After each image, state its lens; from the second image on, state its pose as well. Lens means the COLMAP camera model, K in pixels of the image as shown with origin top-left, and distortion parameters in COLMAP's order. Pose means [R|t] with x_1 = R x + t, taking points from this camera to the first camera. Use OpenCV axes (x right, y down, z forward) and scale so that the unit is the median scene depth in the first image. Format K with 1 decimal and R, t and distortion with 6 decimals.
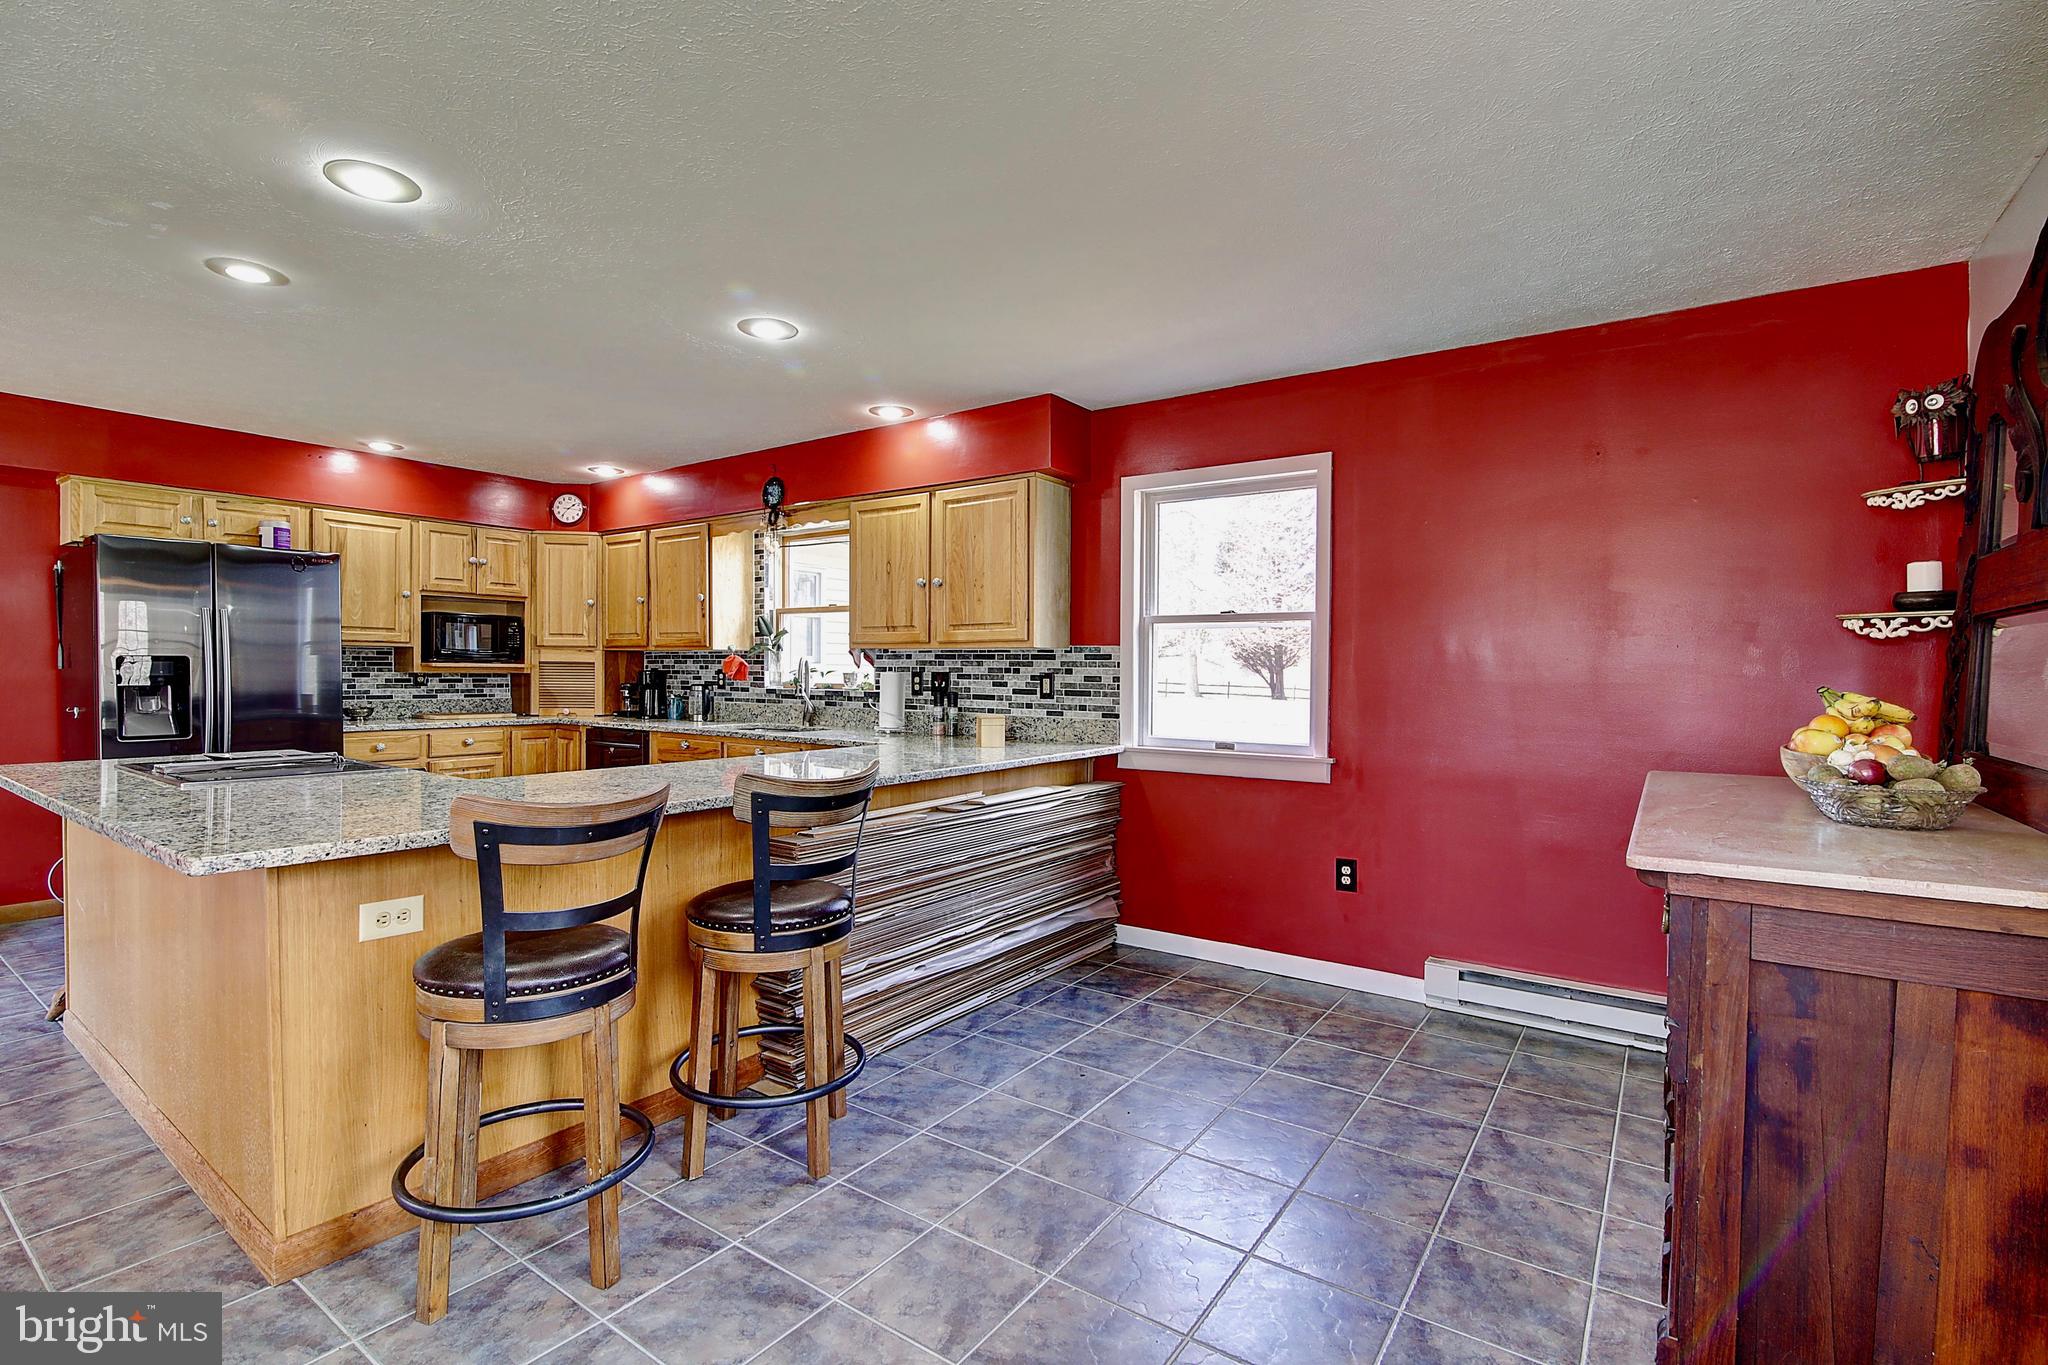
lens RADIAL K [[938.1, 0, 1021.7], [0, 938.1, 684.3], [0, 0, 1]] dist [-0.019797, 0.000600]
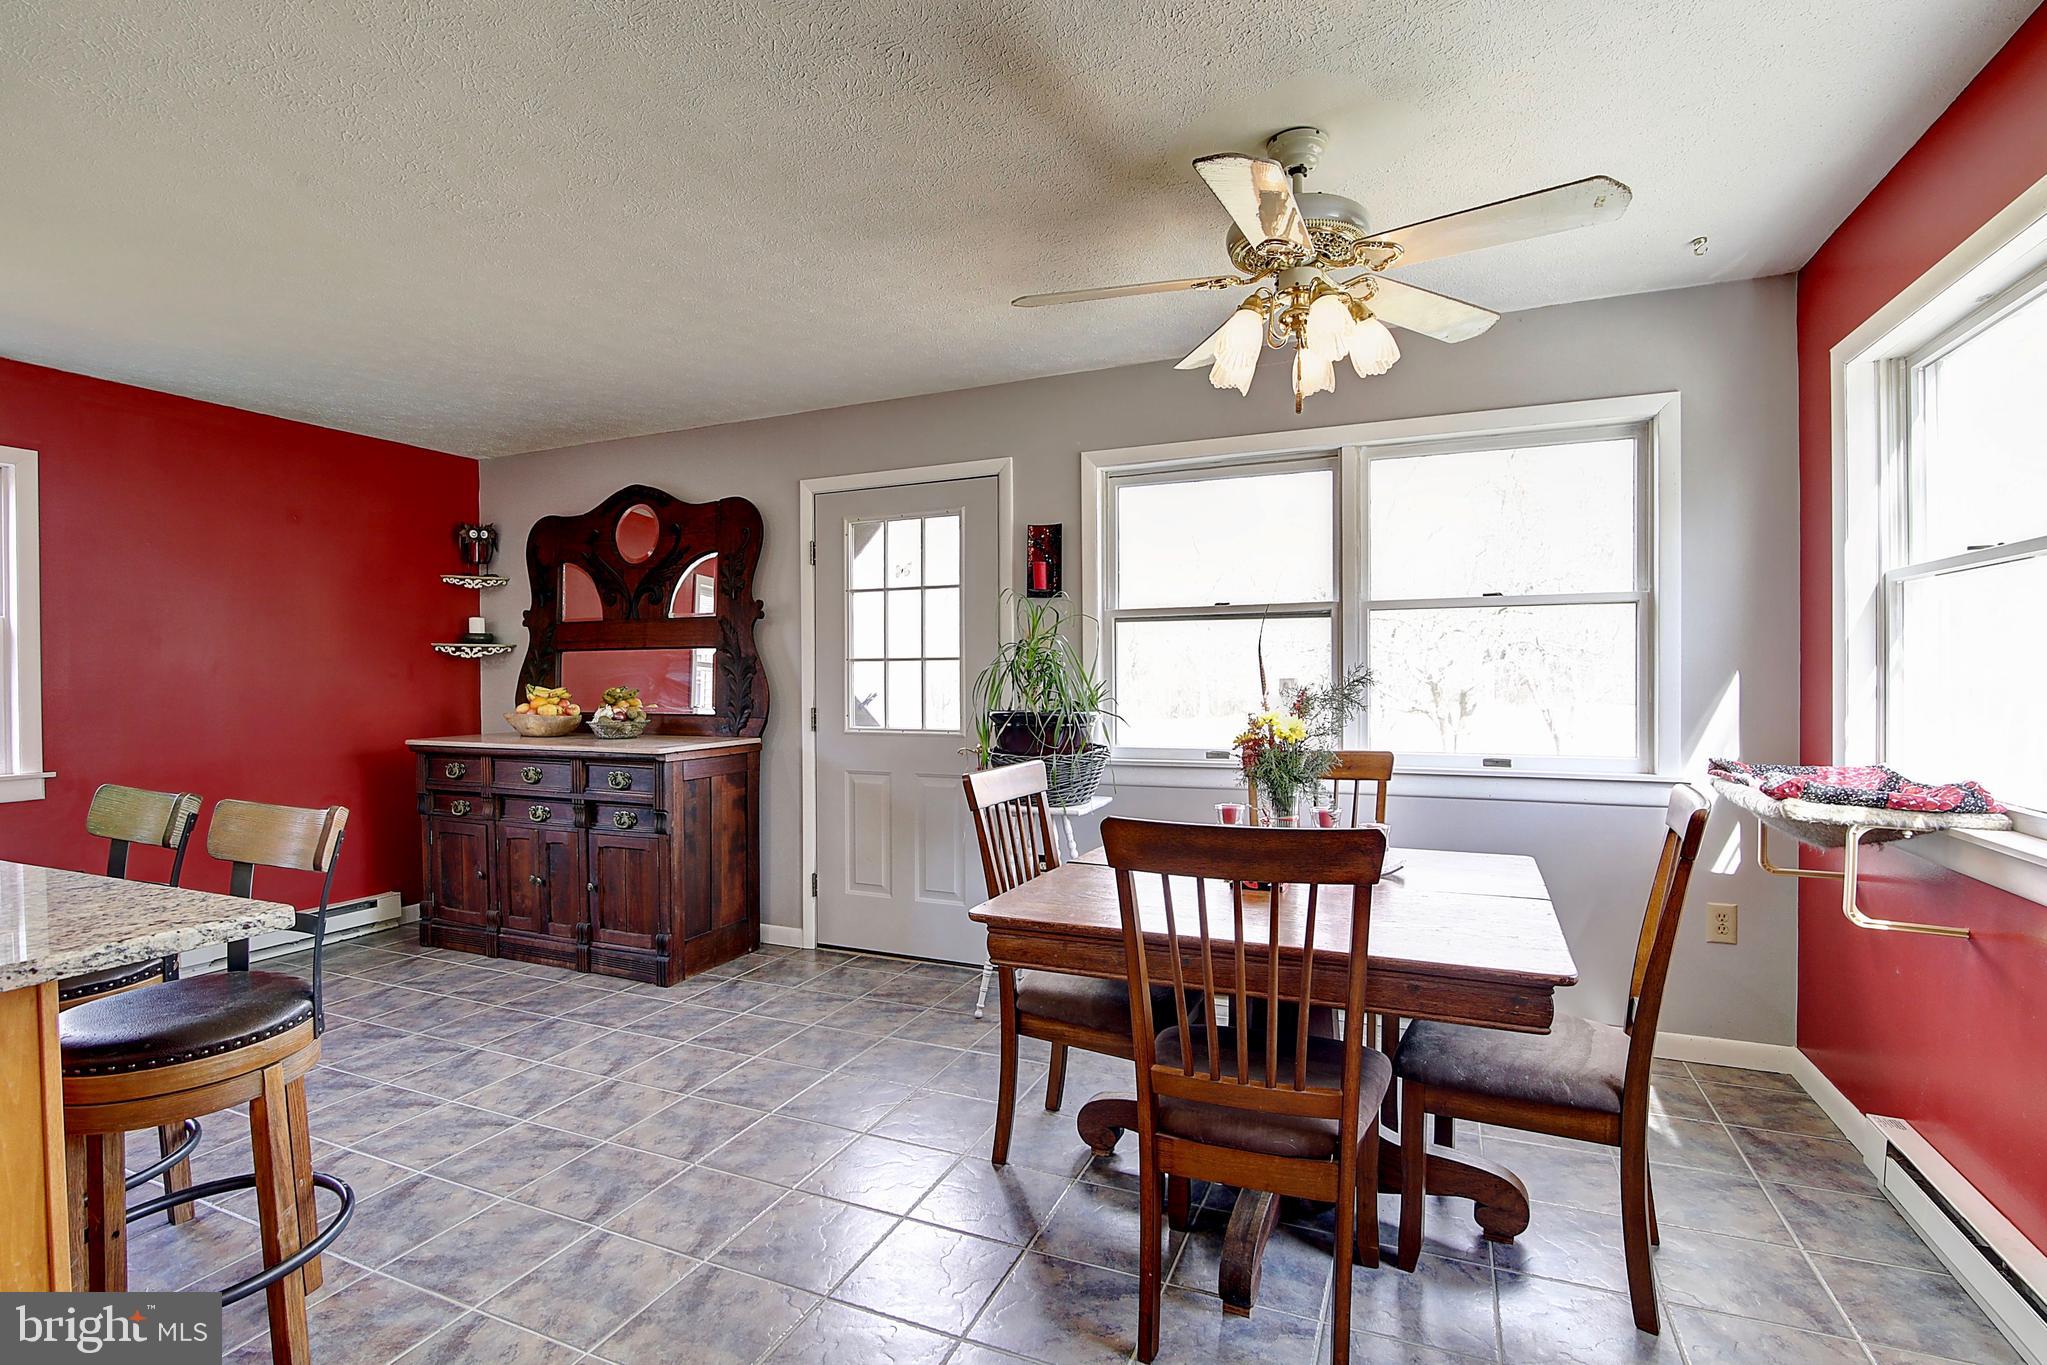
lens RADIAL K [[937.6, 0, 1021.2], [0, 937.6, 684.3], [0, 0, 1]] dist [-0.019797, 0.000600]
pose [[-0.201603, -0.015765, 0.979341, -0.619741], [0.022102, 0.999543, 0.020640, -0.006374], [-0.979218, 0.025806, -0.201162, 0.166553]]
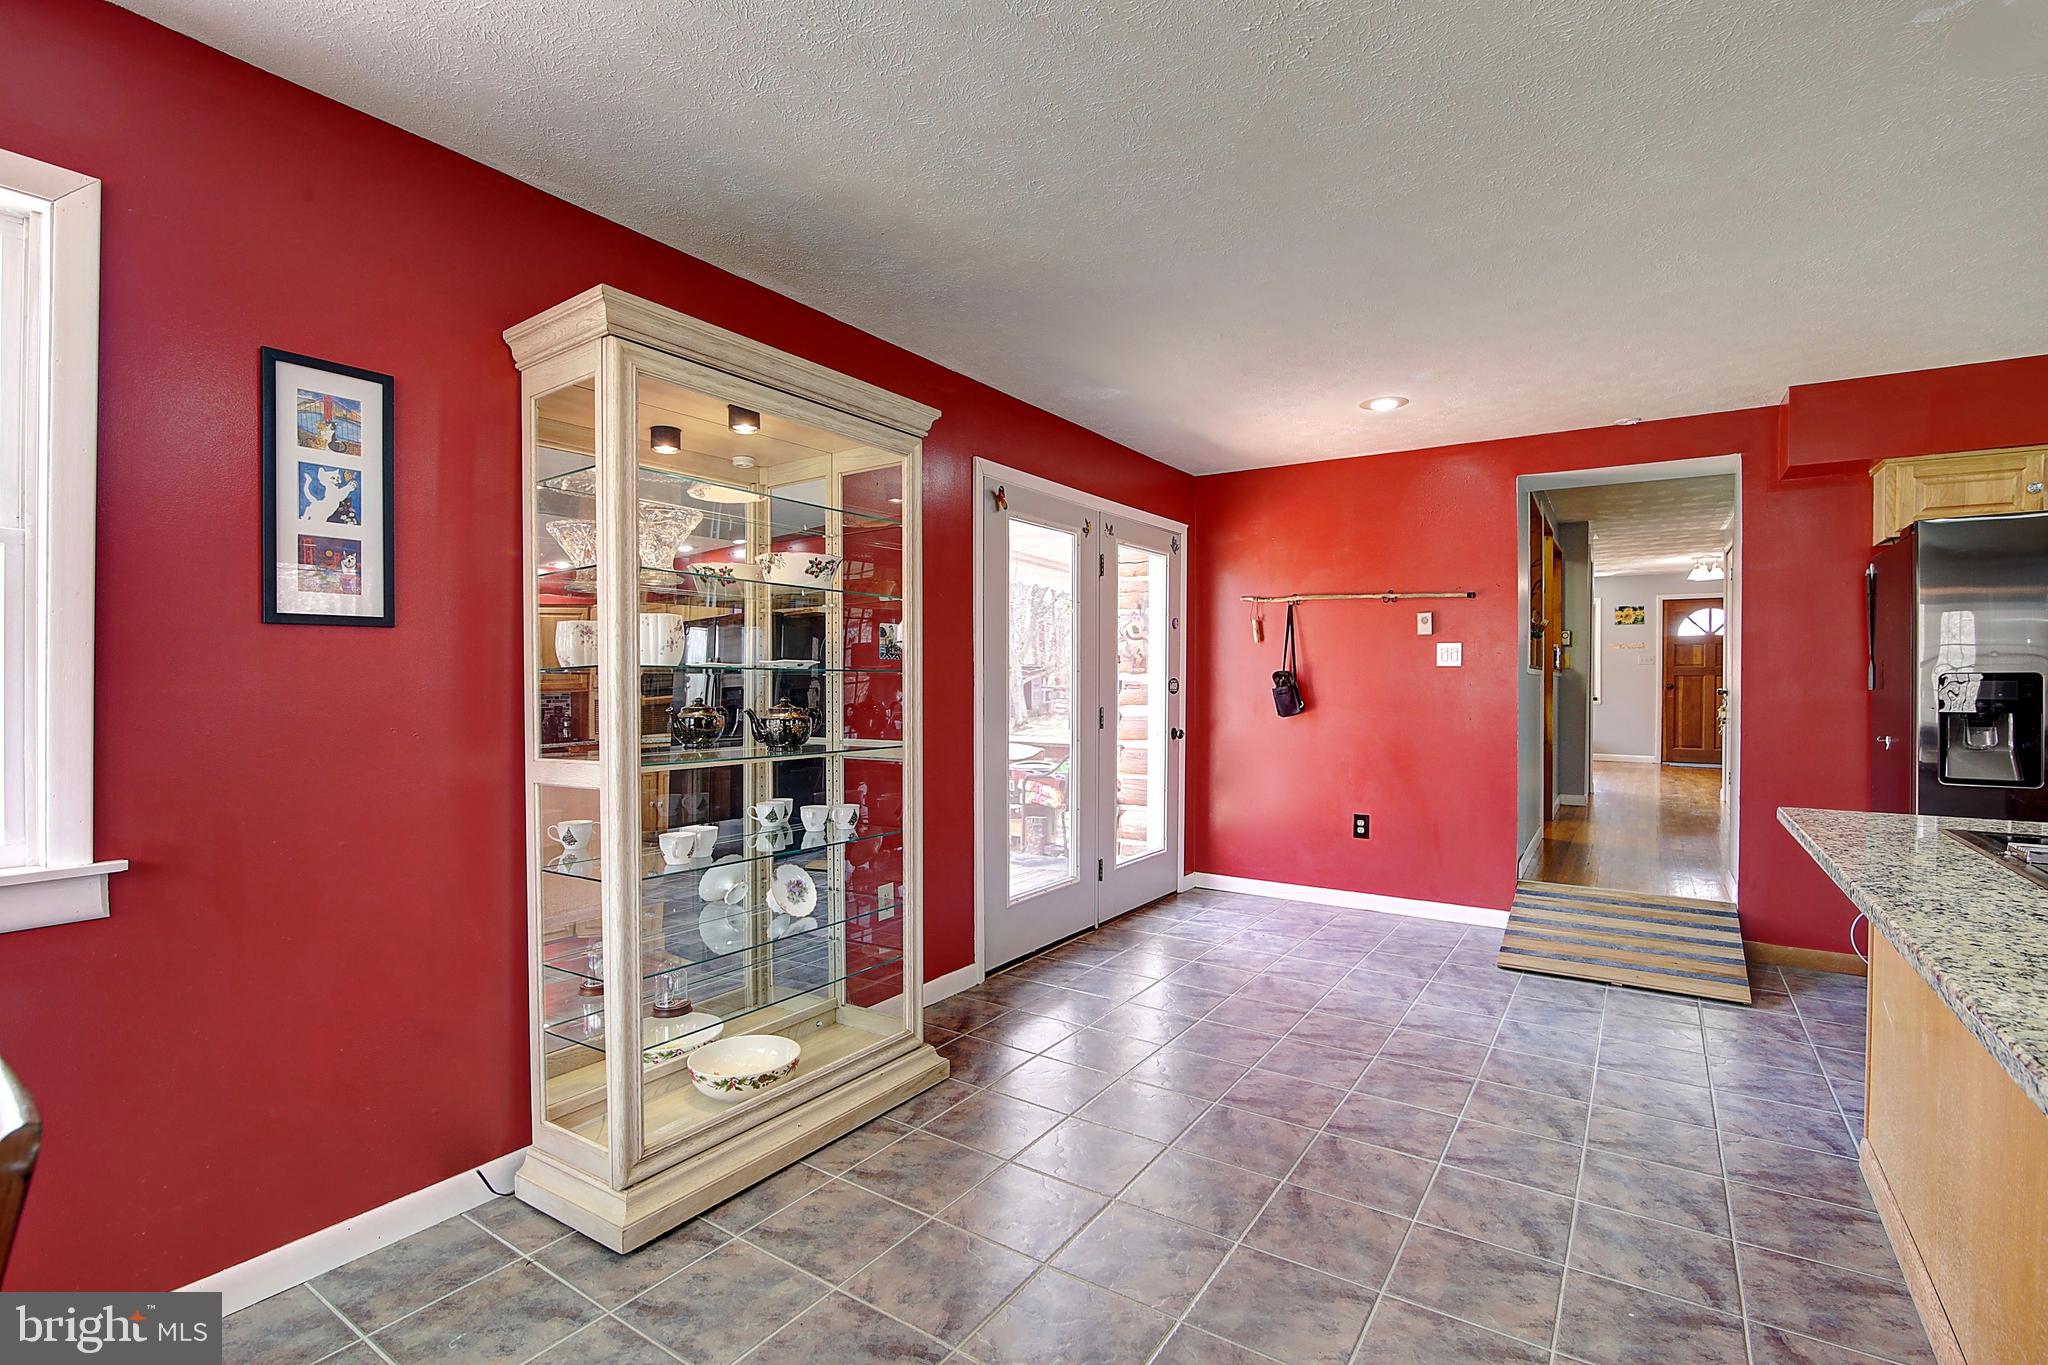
lens RADIAL K [[938.1, 0, 1021.7], [0, 938.1, 684.3], [0, 0, 1]] dist [-0.019797, 0.000600]
pose [[0.019550, 0.000072, -0.999809, -0.188736], [-0.020195, 0.999796, -0.000323, -0.005332], [0.999605, 0.020197, 0.019548, 0.178477]]
